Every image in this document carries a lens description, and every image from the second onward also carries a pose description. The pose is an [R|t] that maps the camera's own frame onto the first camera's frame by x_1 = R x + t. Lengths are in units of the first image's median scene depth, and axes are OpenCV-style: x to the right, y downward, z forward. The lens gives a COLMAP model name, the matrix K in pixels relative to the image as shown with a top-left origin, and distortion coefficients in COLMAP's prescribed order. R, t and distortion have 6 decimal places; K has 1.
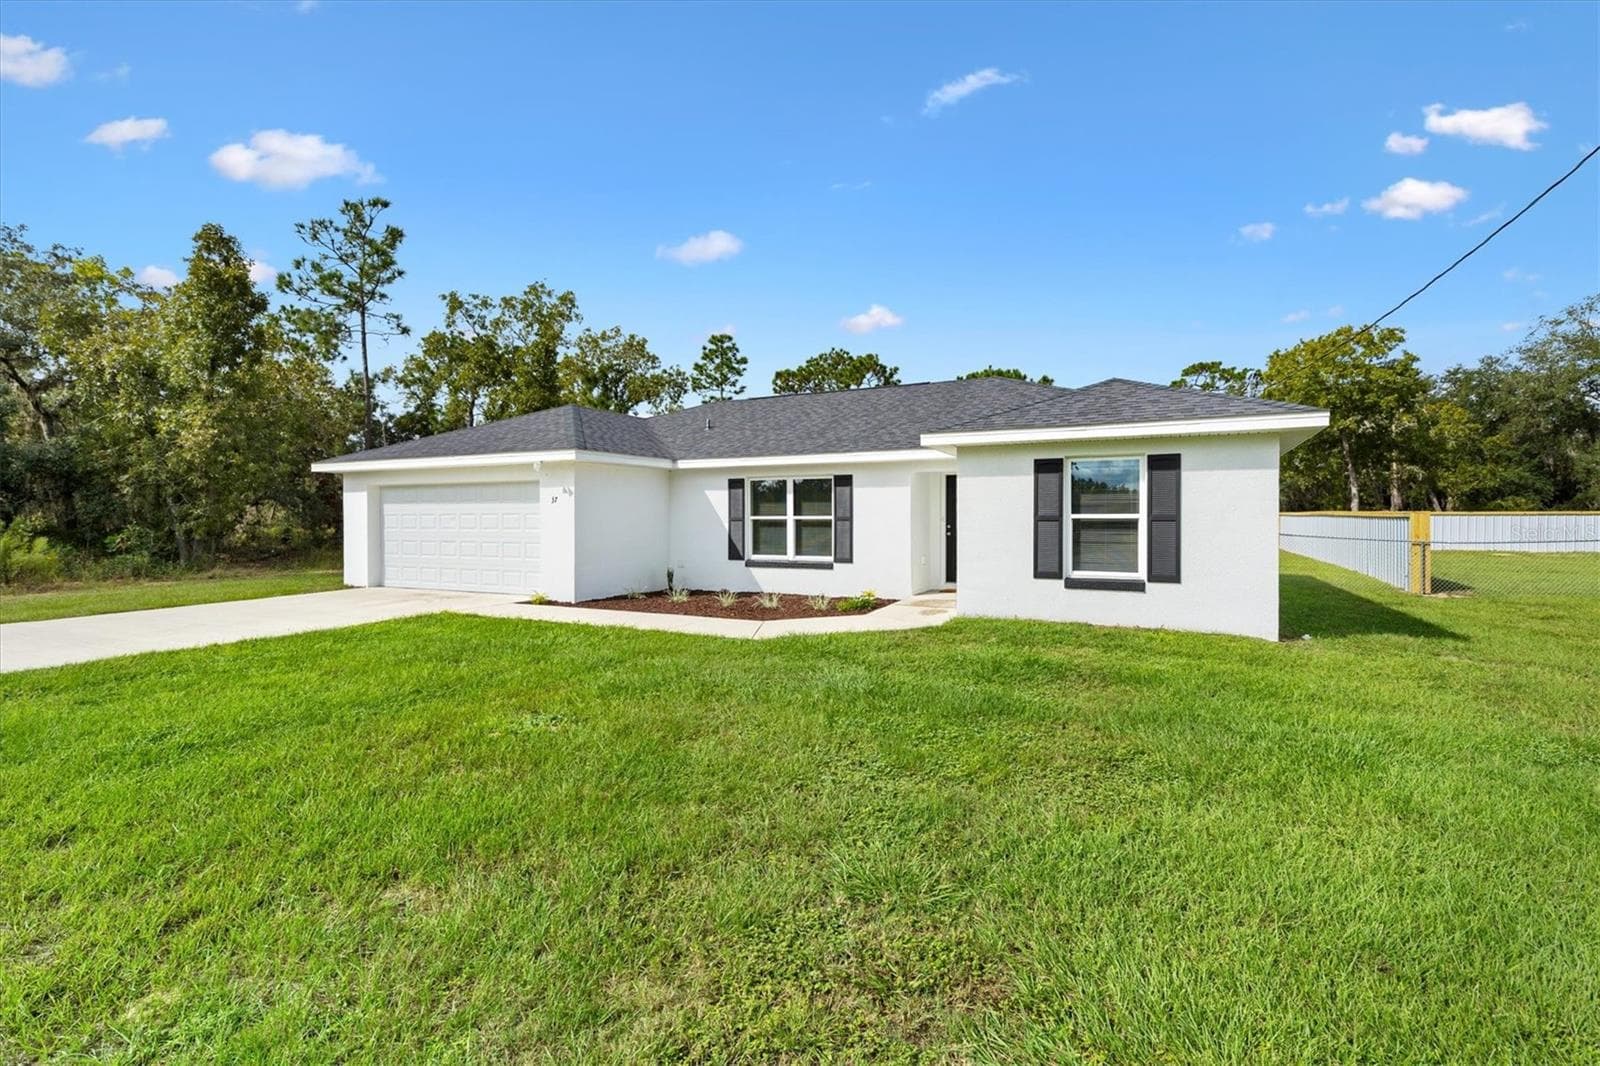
lens RADIAL K [[721.5, 0, 800.0], [0, 721.5, 533.0], [0, 0, 1]] dist [0.003017, 0.000133]
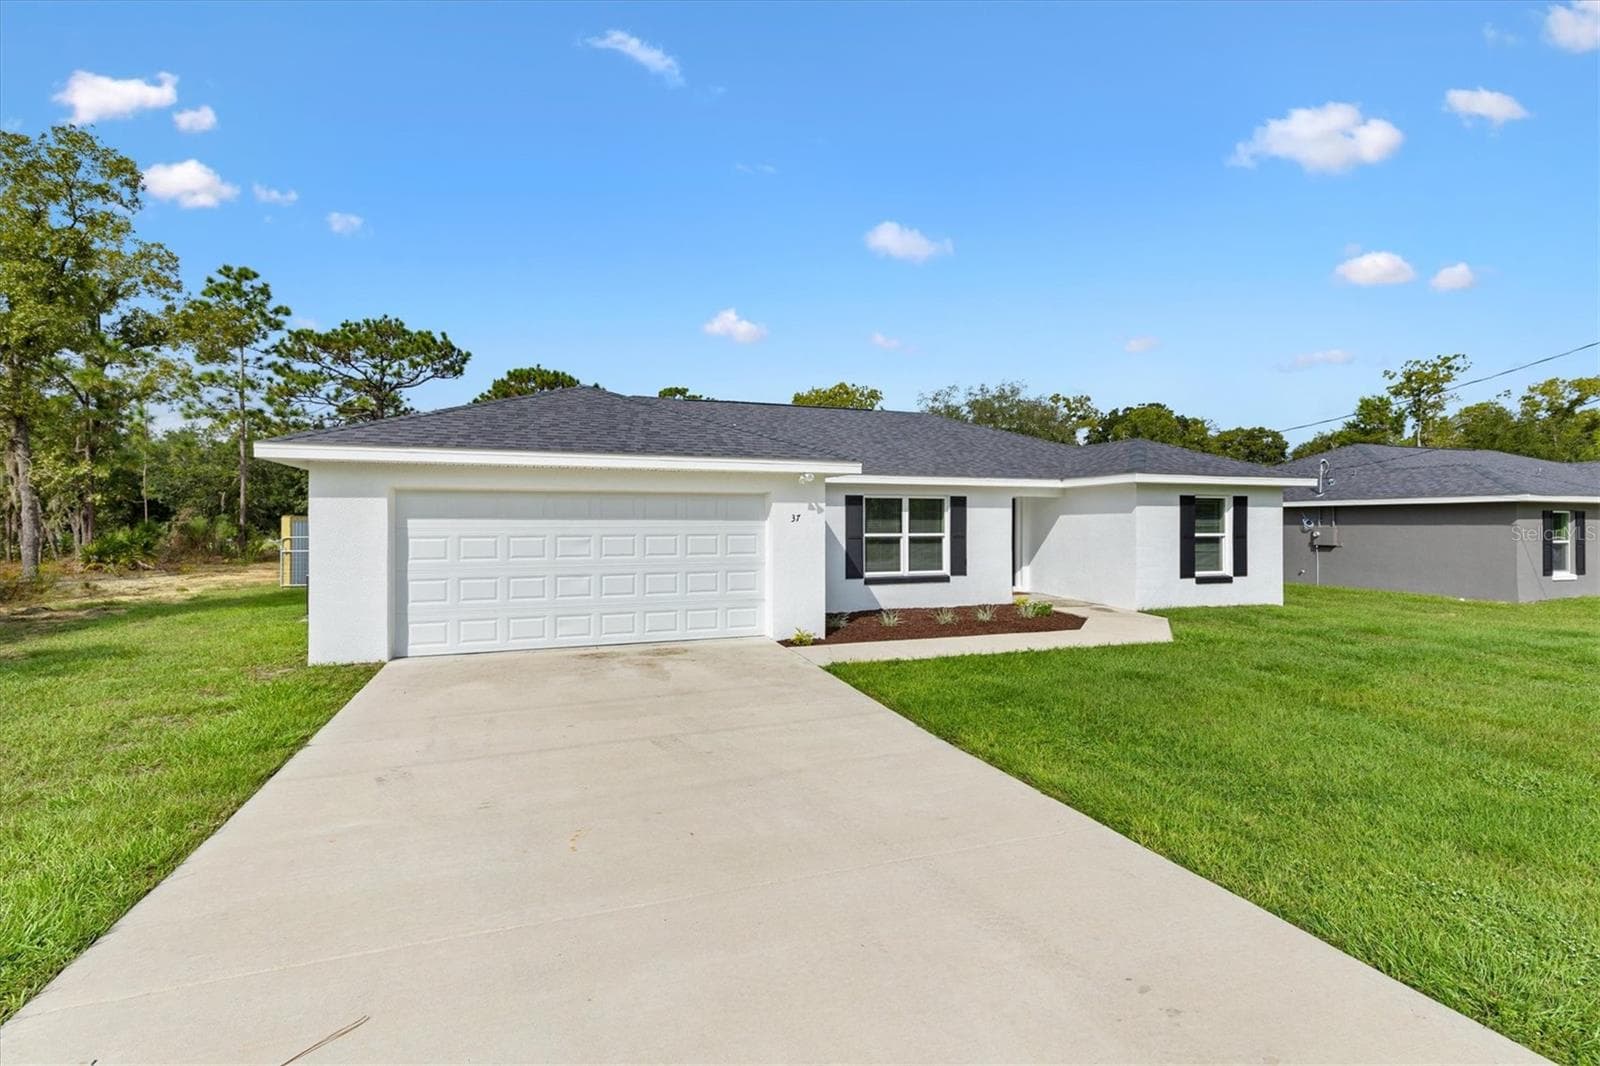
lens RADIAL K [[721.5, 0, 800.0], [0, 721.5, 533.0], [0, 0, 1]] dist [0.003017, 0.000133]
pose [[0.695755, -0.012007, 0.718179, -0.859935], [0.012865, 0.999908, 0.004254, -0.030000], [-0.718164, 0.006279, 0.695845, 0.386541]]
